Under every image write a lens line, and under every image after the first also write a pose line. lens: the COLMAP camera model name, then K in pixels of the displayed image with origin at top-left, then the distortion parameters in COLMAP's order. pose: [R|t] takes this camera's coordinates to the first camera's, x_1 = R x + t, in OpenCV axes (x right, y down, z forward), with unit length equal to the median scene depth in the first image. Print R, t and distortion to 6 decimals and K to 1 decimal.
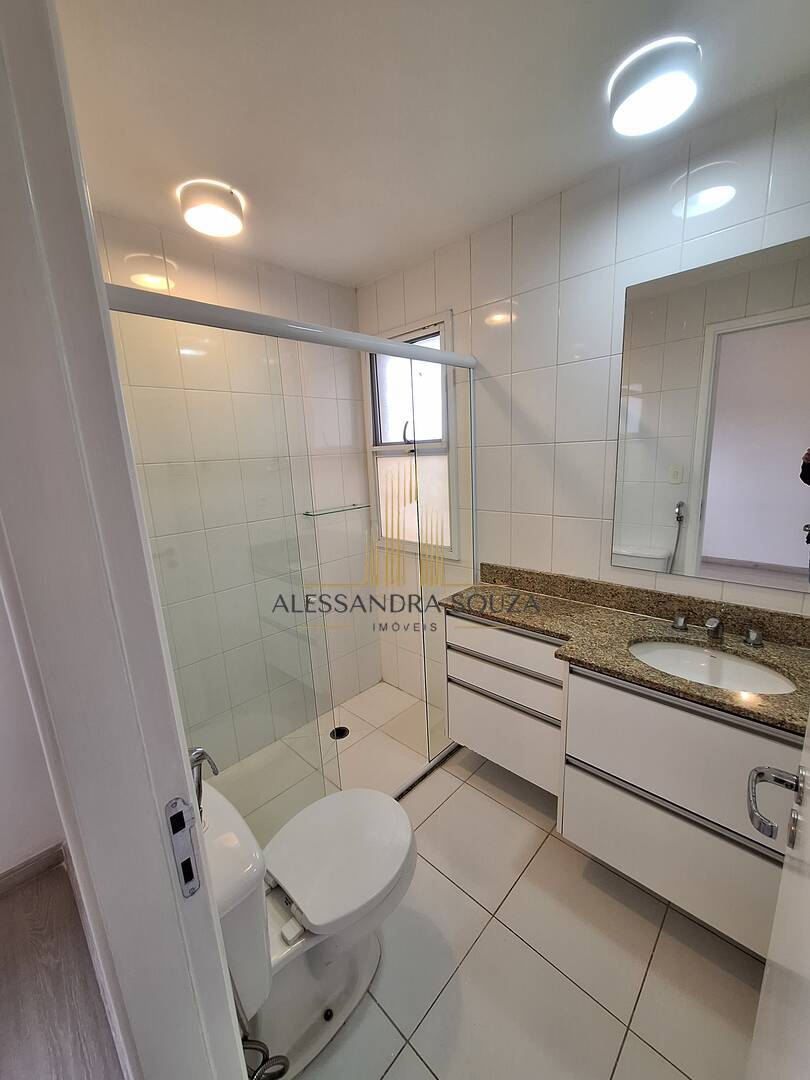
lens RADIAL K [[424.3, 0, 402.1], [0, 424.3, 542.6], [0, 0, 1]] dist [-0.015160, 0.005745]
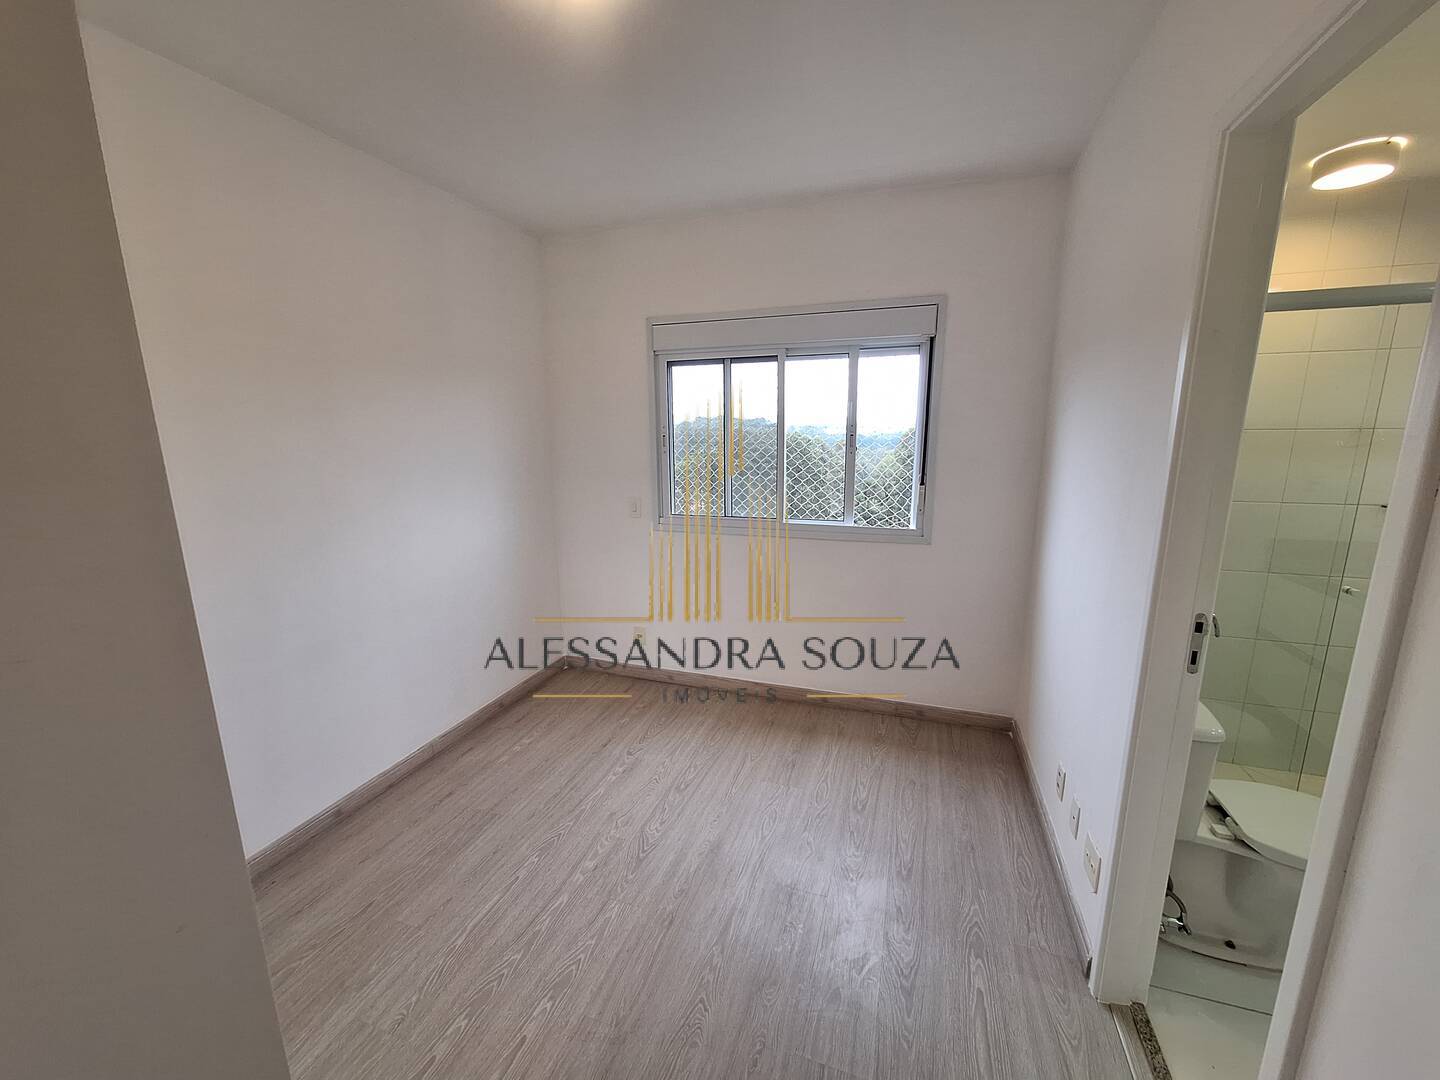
lens RADIAL K [[565.8, 0, 725.8], [0, 565.8, 545.3], [0, 0, 1]] dist [-0.015160, 0.005745]
pose [[0.434169, 0.222876, -0.872825, 0.286629], [-0.197845, 0.968846, 0.148981, 0.170760], [0.878837, 0.108000, 0.464738, -0.913133]]
